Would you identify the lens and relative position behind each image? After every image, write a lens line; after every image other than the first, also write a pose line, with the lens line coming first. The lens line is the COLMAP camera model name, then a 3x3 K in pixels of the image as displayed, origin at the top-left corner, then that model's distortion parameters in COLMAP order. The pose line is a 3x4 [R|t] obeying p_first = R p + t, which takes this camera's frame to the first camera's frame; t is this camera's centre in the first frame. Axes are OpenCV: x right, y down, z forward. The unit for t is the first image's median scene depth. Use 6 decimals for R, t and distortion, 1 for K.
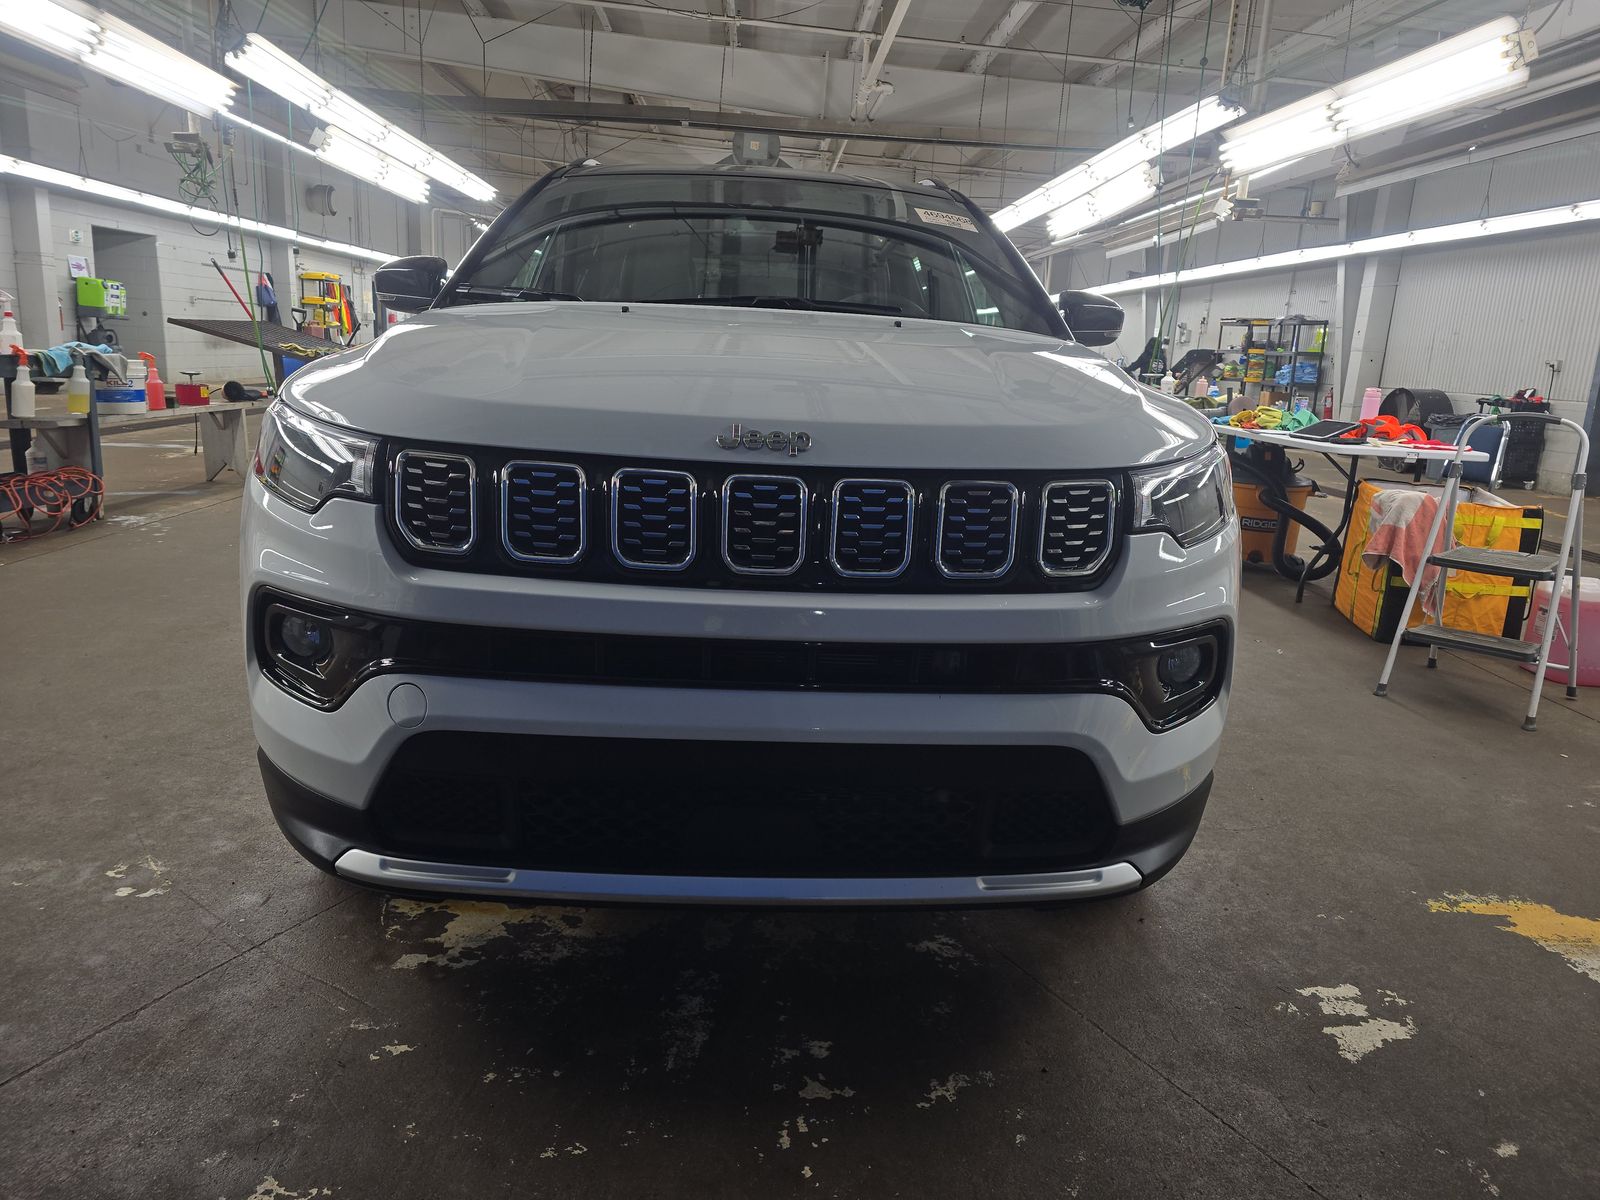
lens RADIAL K [[1069.5, 0, 804.0], [0, 1069.5, 594.9], [0, 0, 1]] dist [0.063310, -0.058794]
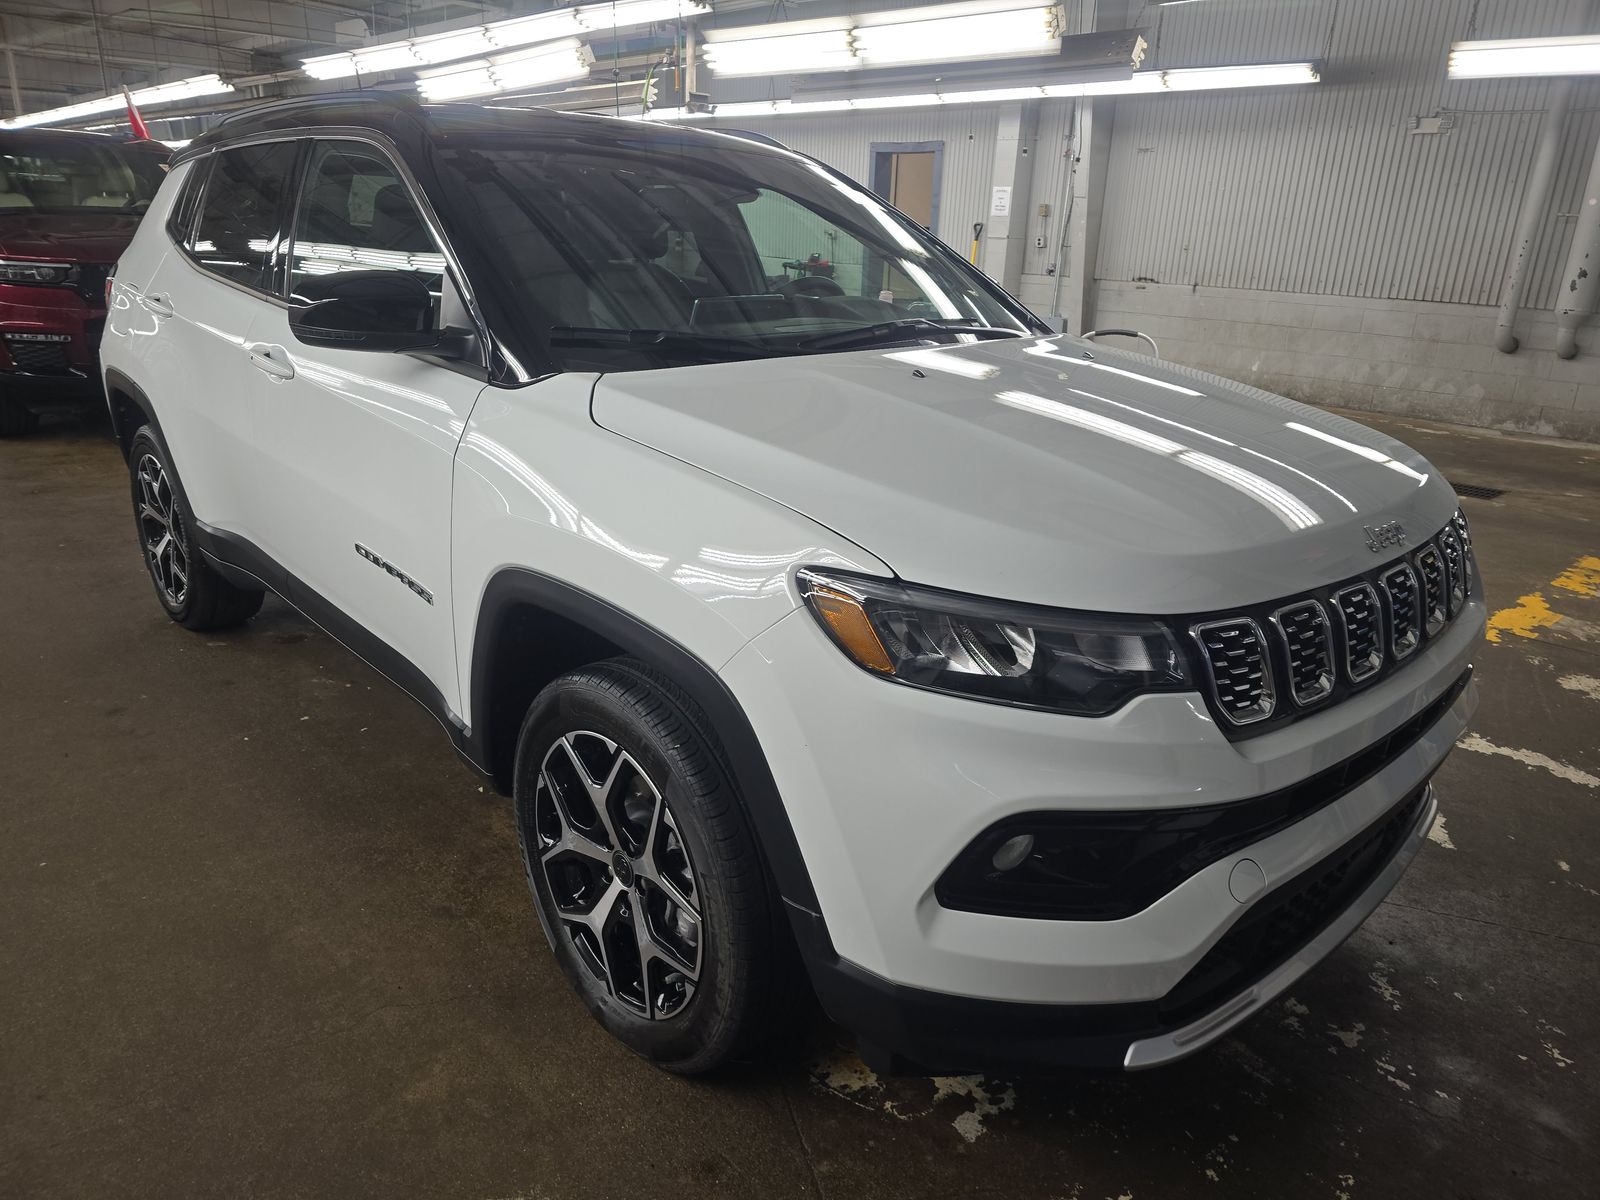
lens RADIAL K [[1069.5, 0, 804.0], [0, 1069.5, 594.9], [0, 0, 1]] dist [0.063310, -0.058794]
pose [[0.759707, -0.230560, 0.608018, -0.342213], [0.142924, 0.971372, 0.189763, -0.109264], [-0.634364, -0.057264, 0.770911, 0.149361]]
